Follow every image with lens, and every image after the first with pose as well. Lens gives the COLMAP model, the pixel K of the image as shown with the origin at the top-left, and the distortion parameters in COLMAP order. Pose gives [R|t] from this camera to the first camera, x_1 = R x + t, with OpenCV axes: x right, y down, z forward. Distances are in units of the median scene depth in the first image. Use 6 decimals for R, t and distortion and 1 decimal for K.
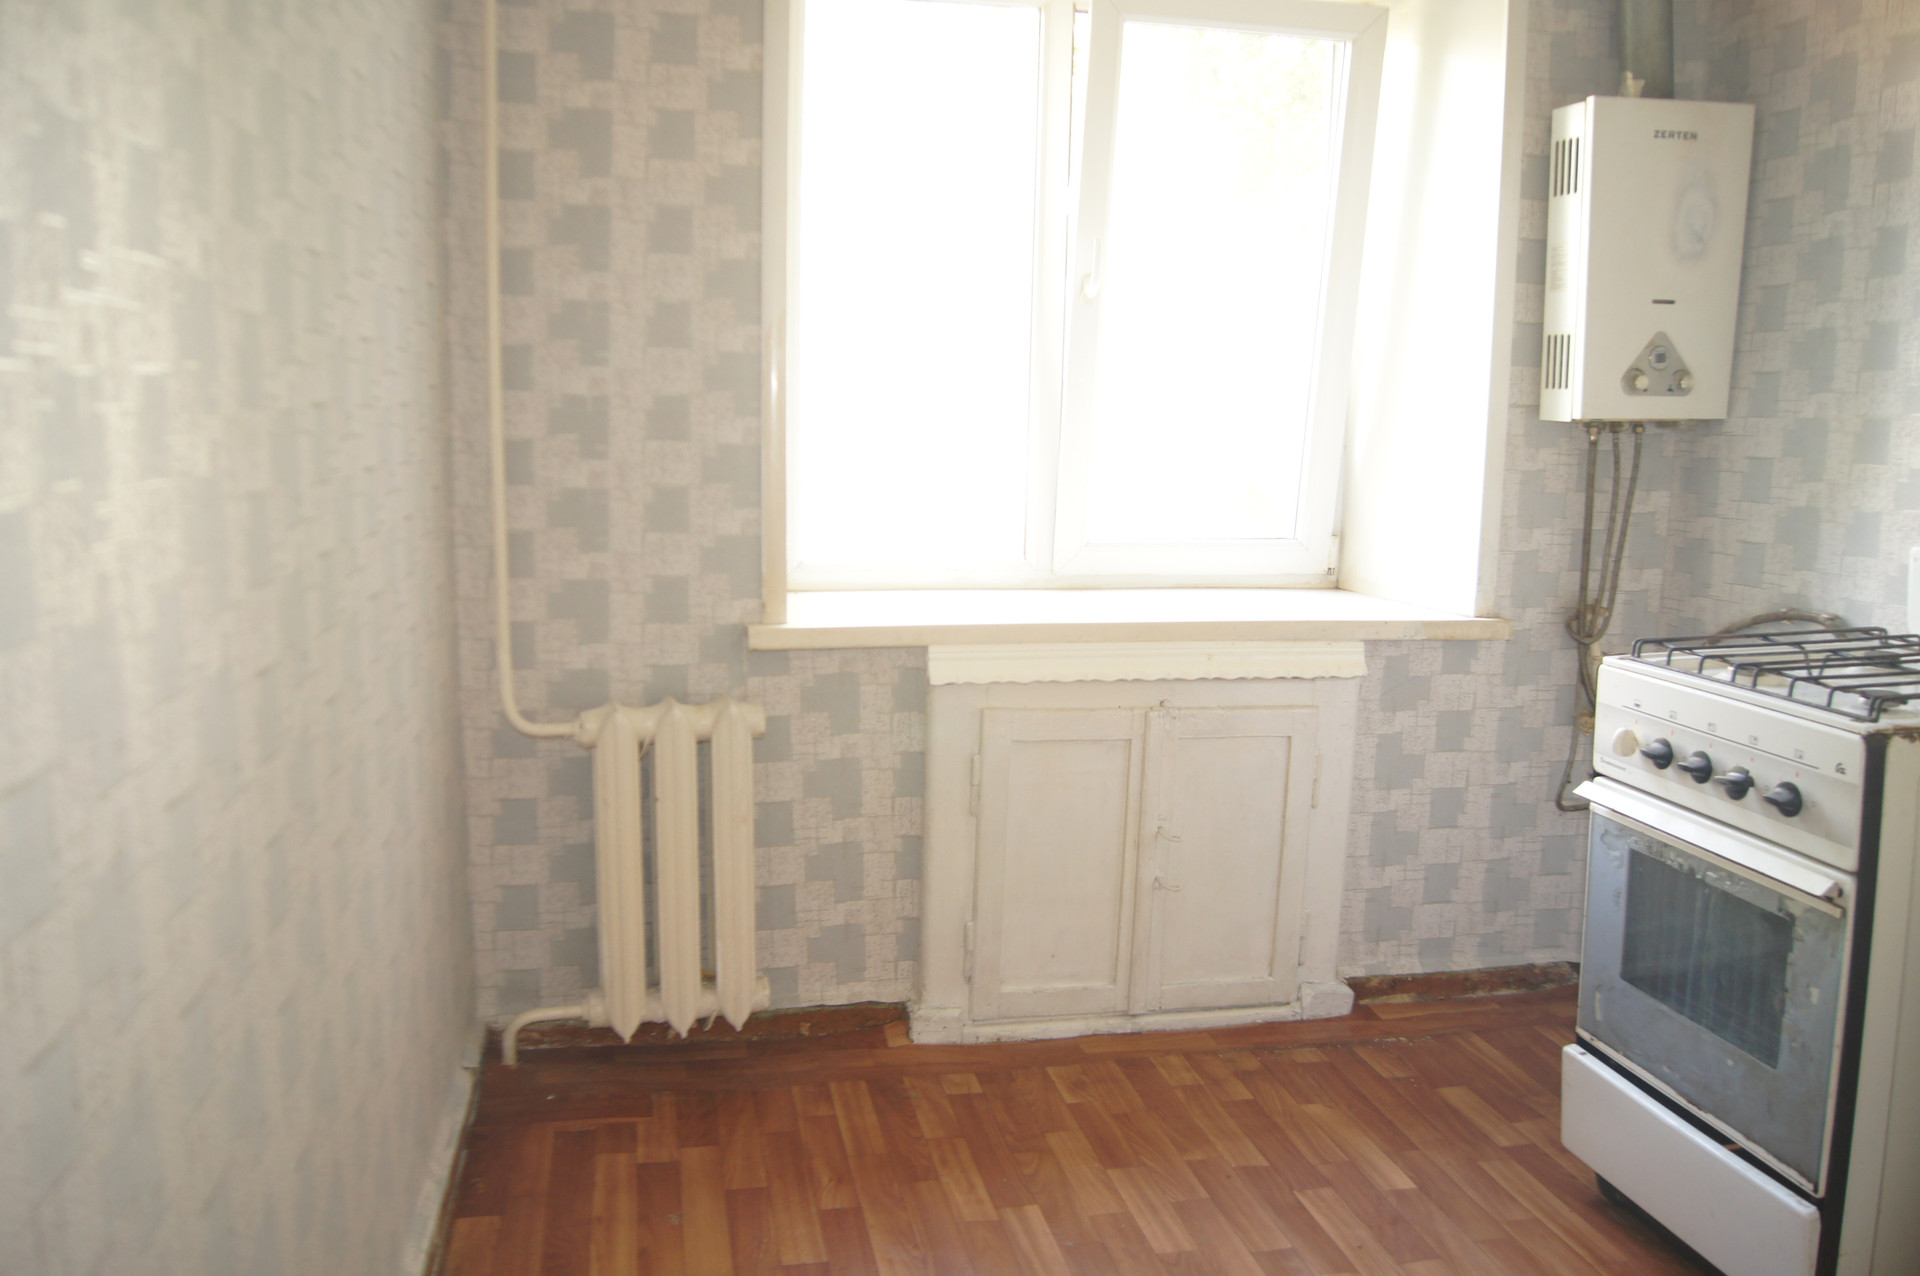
lens RADIAL K [[1520.4, 0, 862.5], [0, 1520.4, 581.3], [0, 0, 1]] dist [-0.093865, 0.021195]
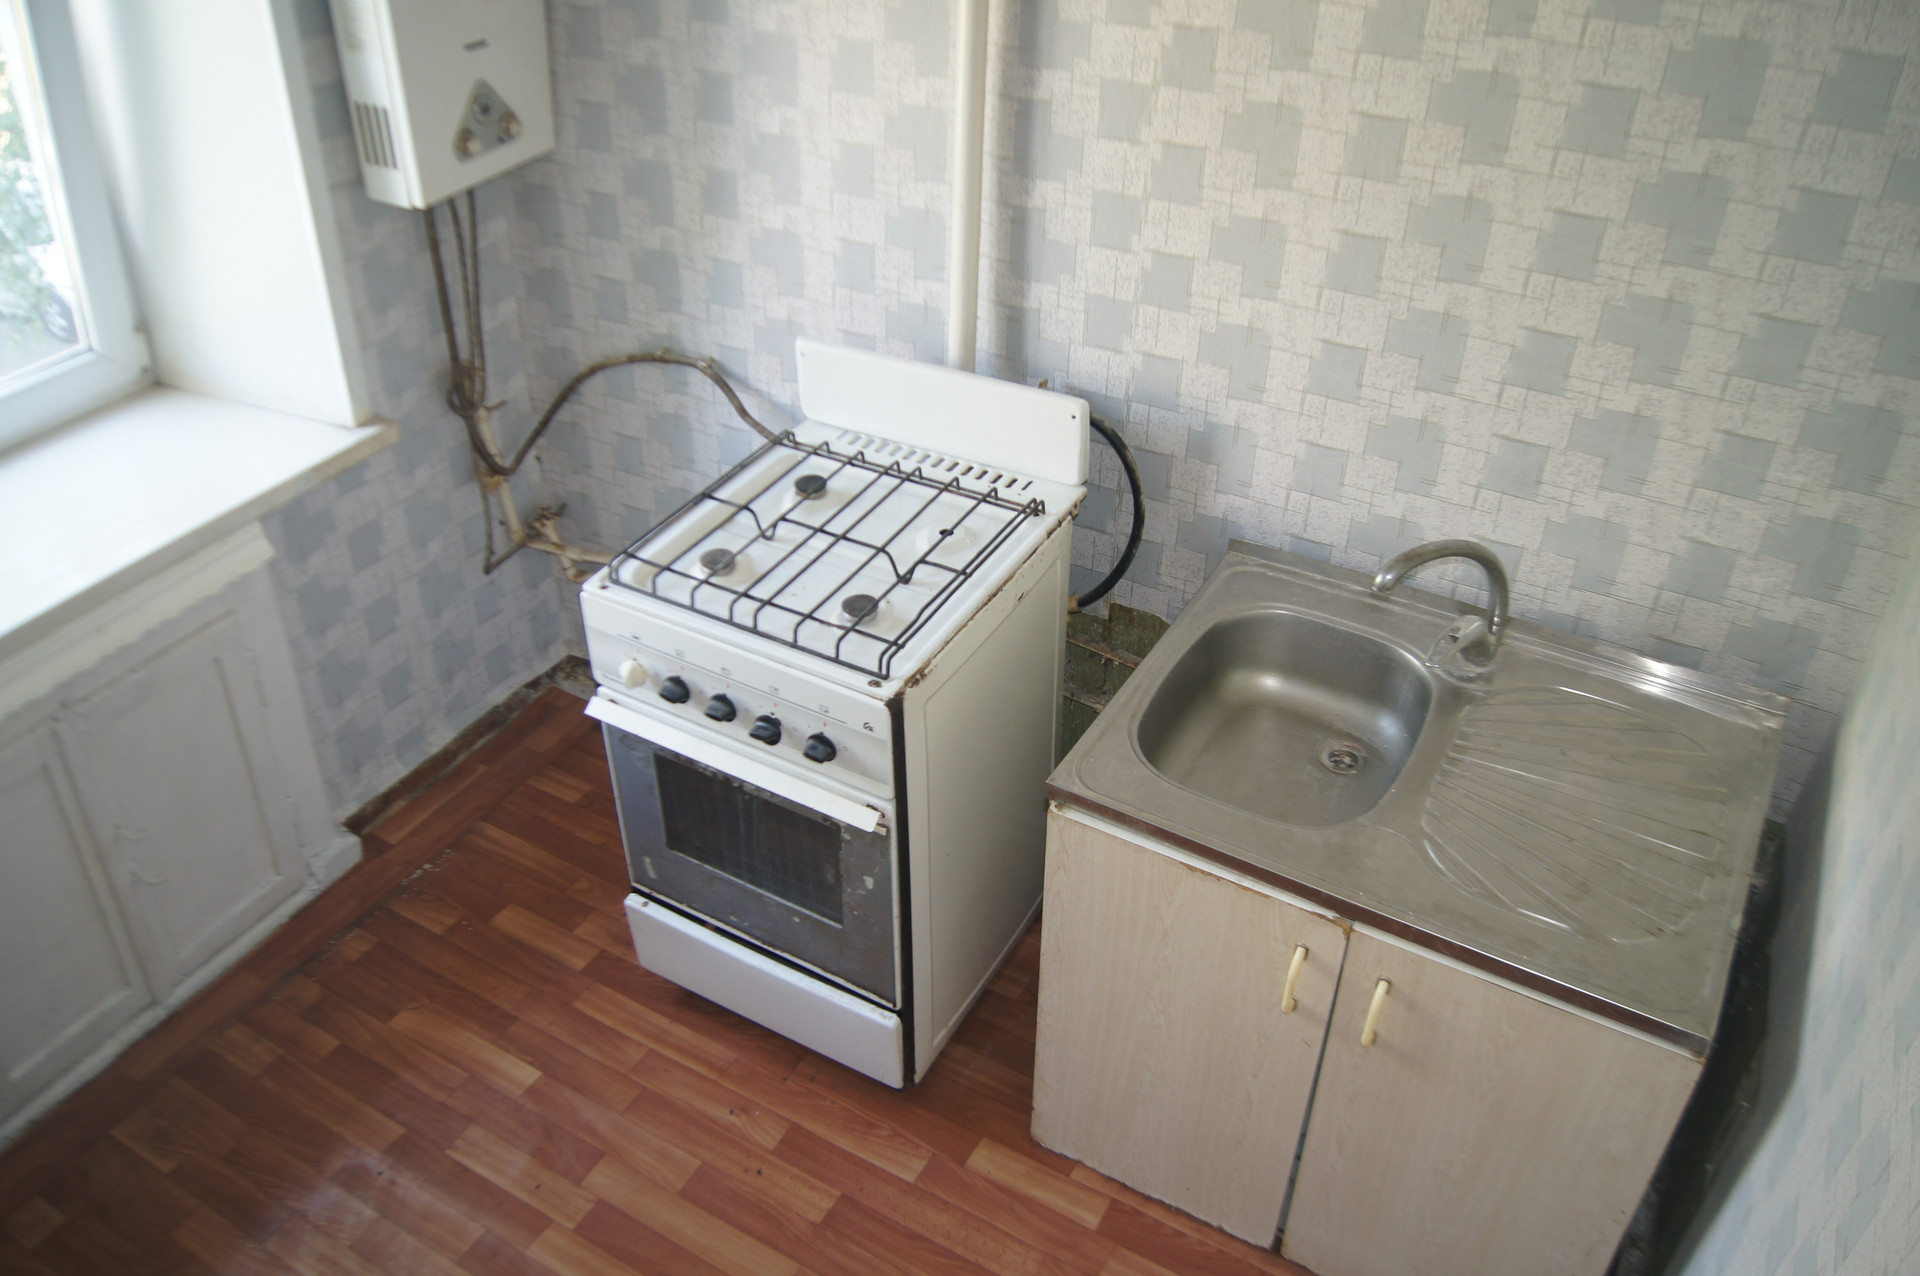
lens RADIAL K [[1520.4, 0, 932.5], [0, 1520.4, 592.5], [0, 0, 1]] dist [-0.093865, 0.021195]
pose [[0.630093, -0.436680, 0.642101, 0.013922], [0.094699, 0.863936, 0.494618, -0.323757], [-0.770723, -0.250849, 0.585713, 0.211038]]
